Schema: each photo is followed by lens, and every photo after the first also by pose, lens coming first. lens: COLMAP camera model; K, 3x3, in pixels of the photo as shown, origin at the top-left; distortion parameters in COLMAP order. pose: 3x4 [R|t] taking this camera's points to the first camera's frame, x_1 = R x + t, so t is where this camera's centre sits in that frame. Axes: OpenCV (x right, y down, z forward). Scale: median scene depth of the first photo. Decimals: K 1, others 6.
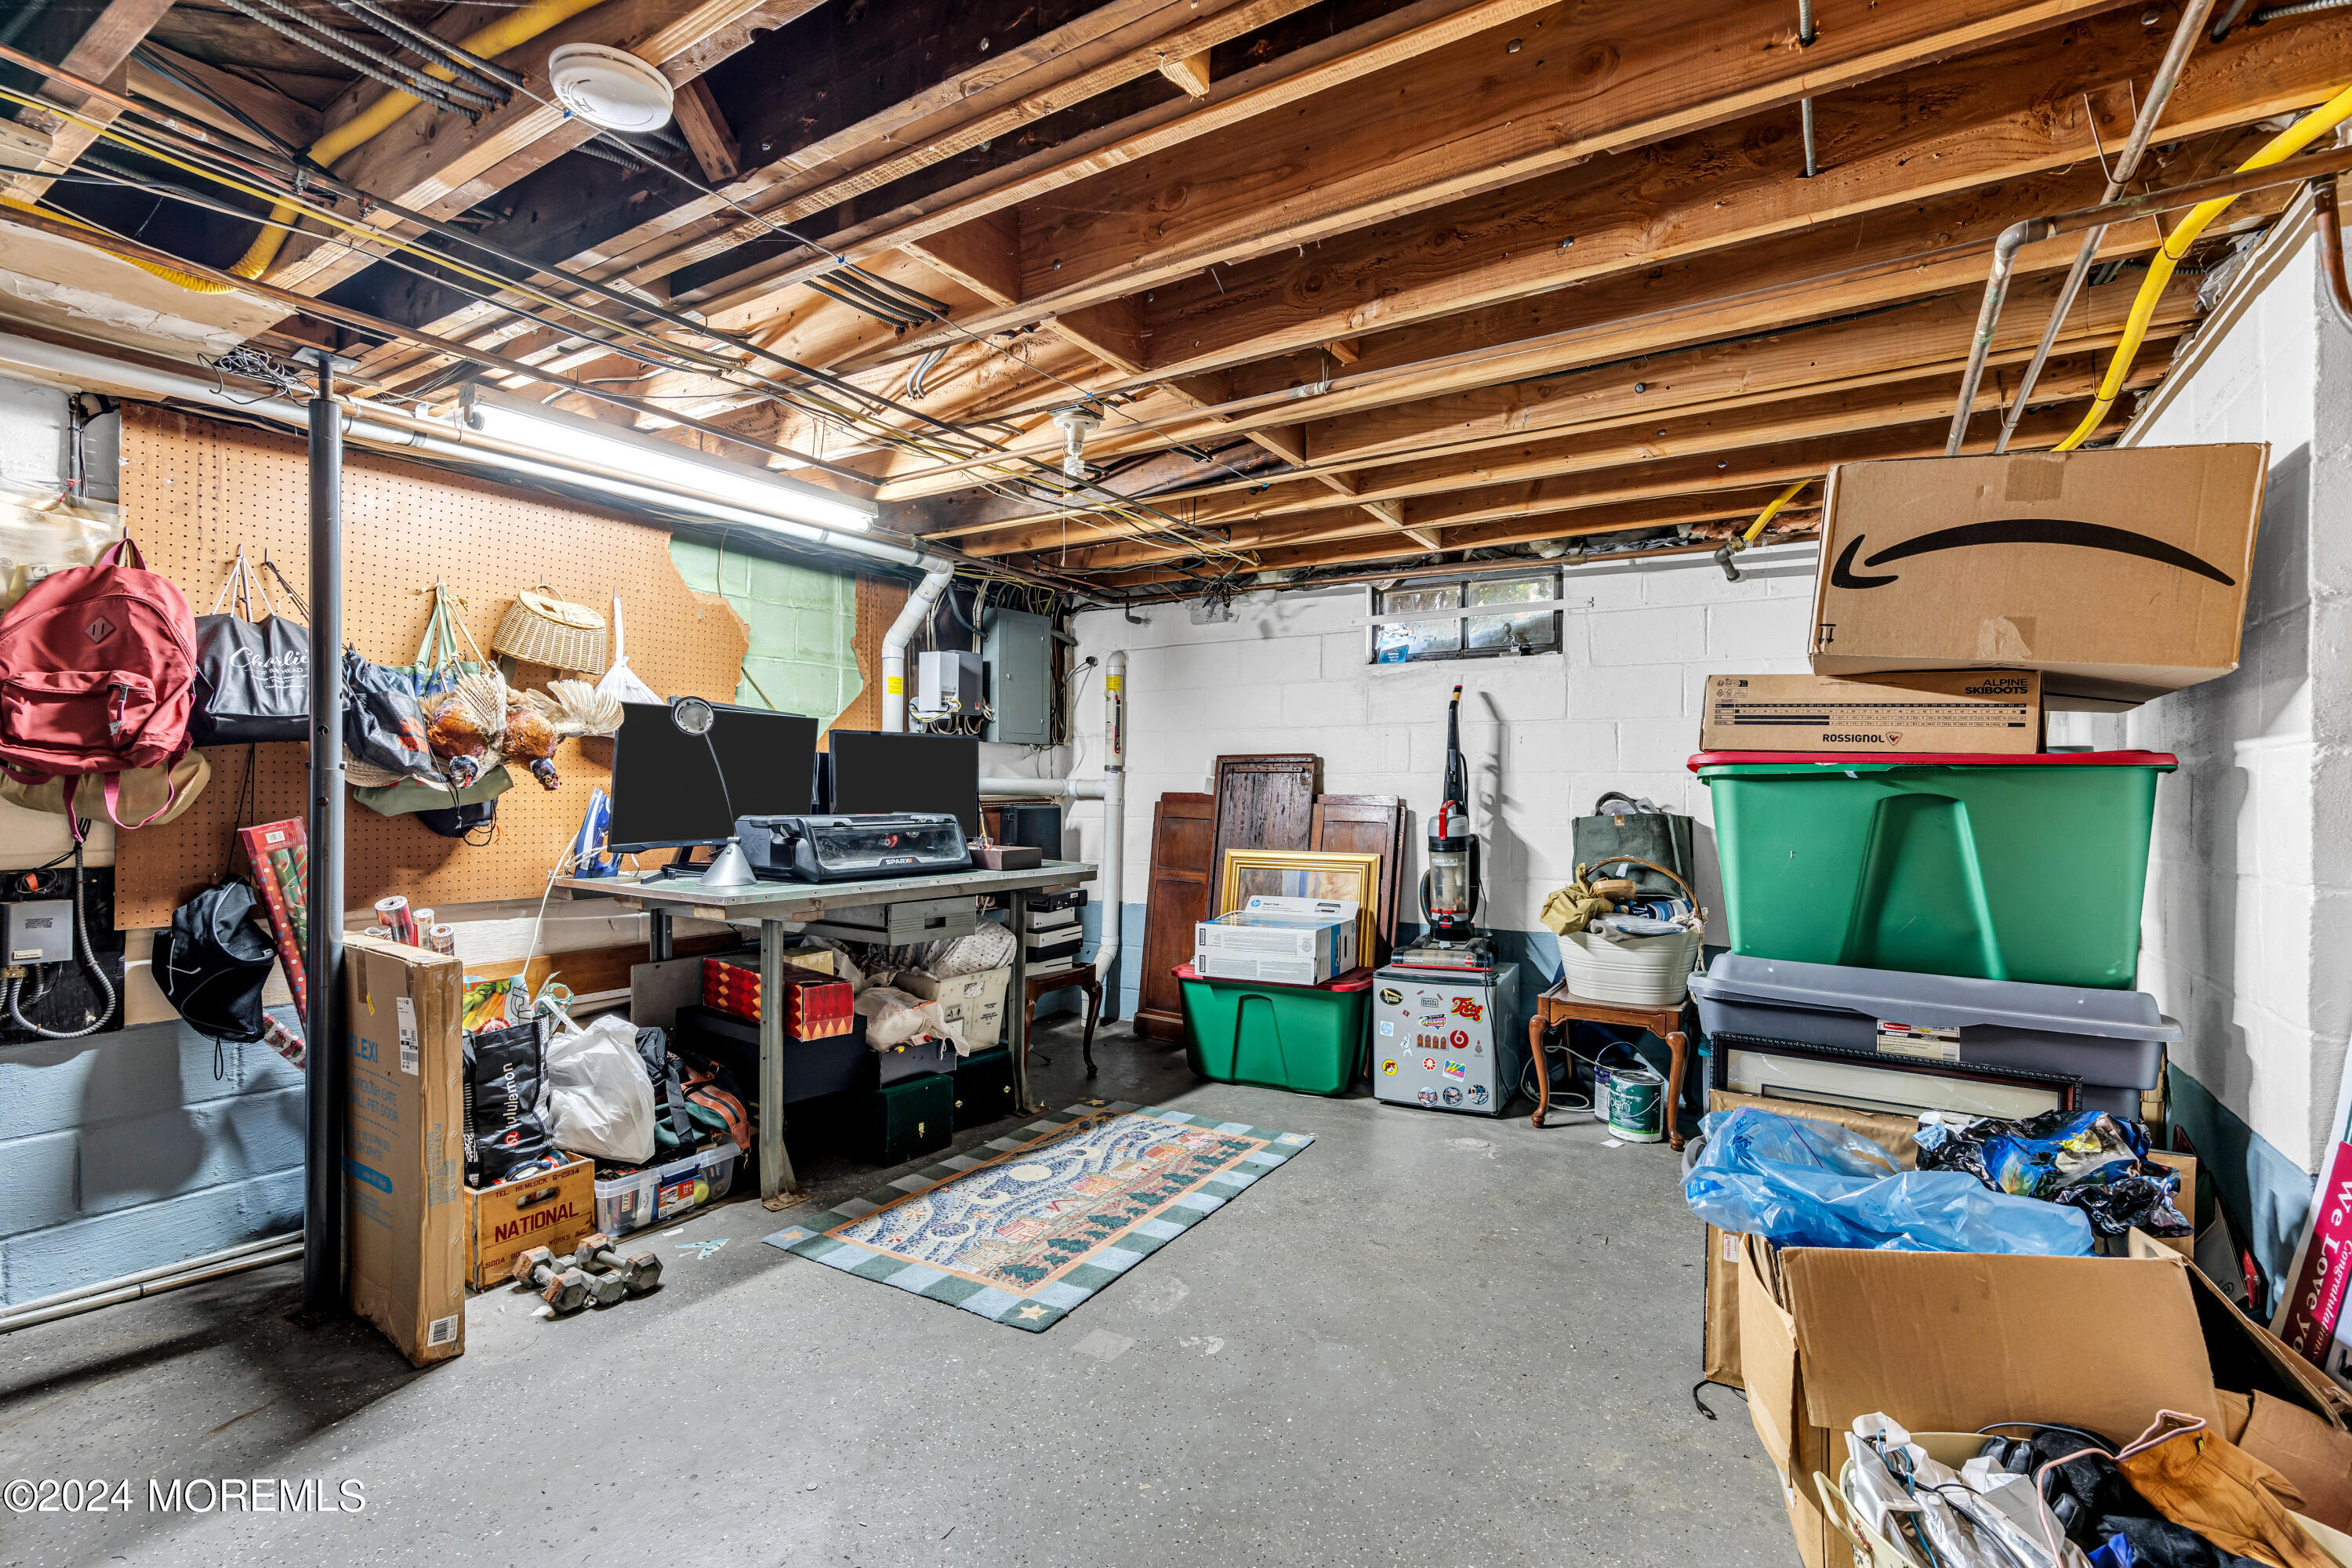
lens RADIAL K [[1064.1, 0, 1183.1], [0, 1064.1, 784.9], [0, 0, 1]] dist [-0.009473, 0.000770]
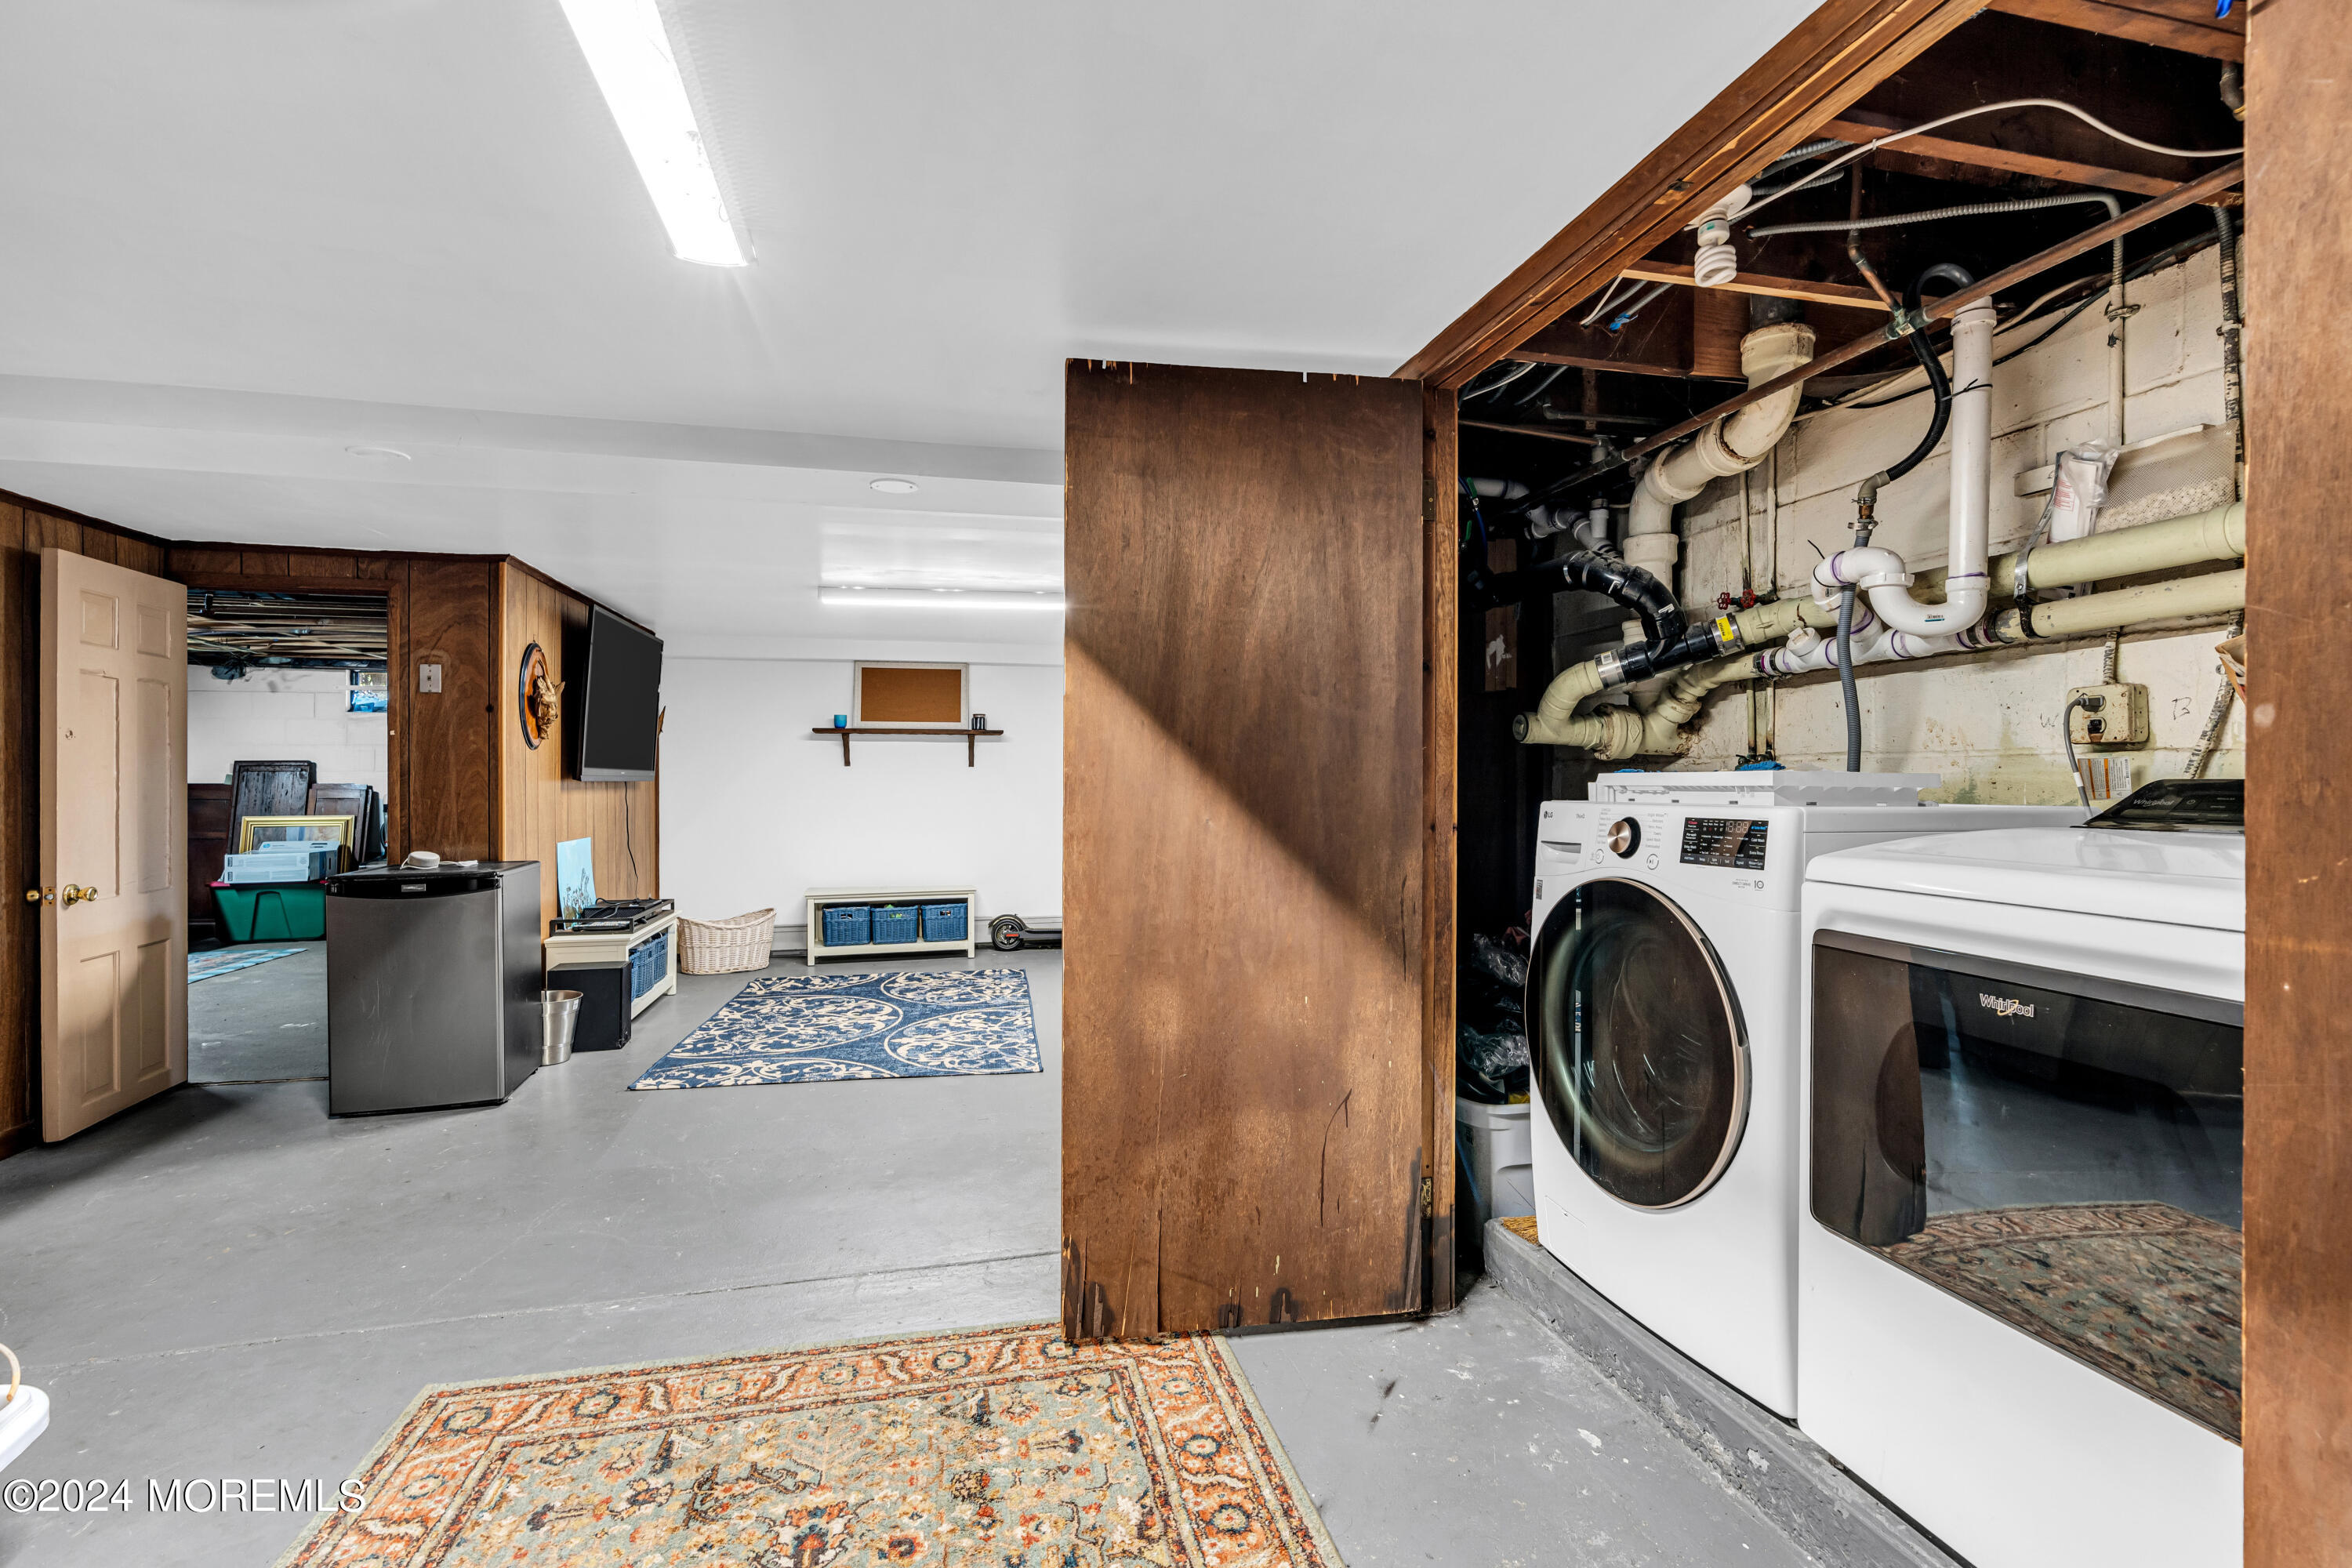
lens RADIAL K [[1064.1, 0, 1193.1], [0, 1064.1, 780.0], [0, 0, 1]] dist [-0.009473, 0.000770]
pose [[0.693633, -0.002851, 0.720323, -0.125949], [0.002524, 0.999996, 0.001527, 0.003739], [-0.720324, 0.000759, 0.693637, -1.296961]]
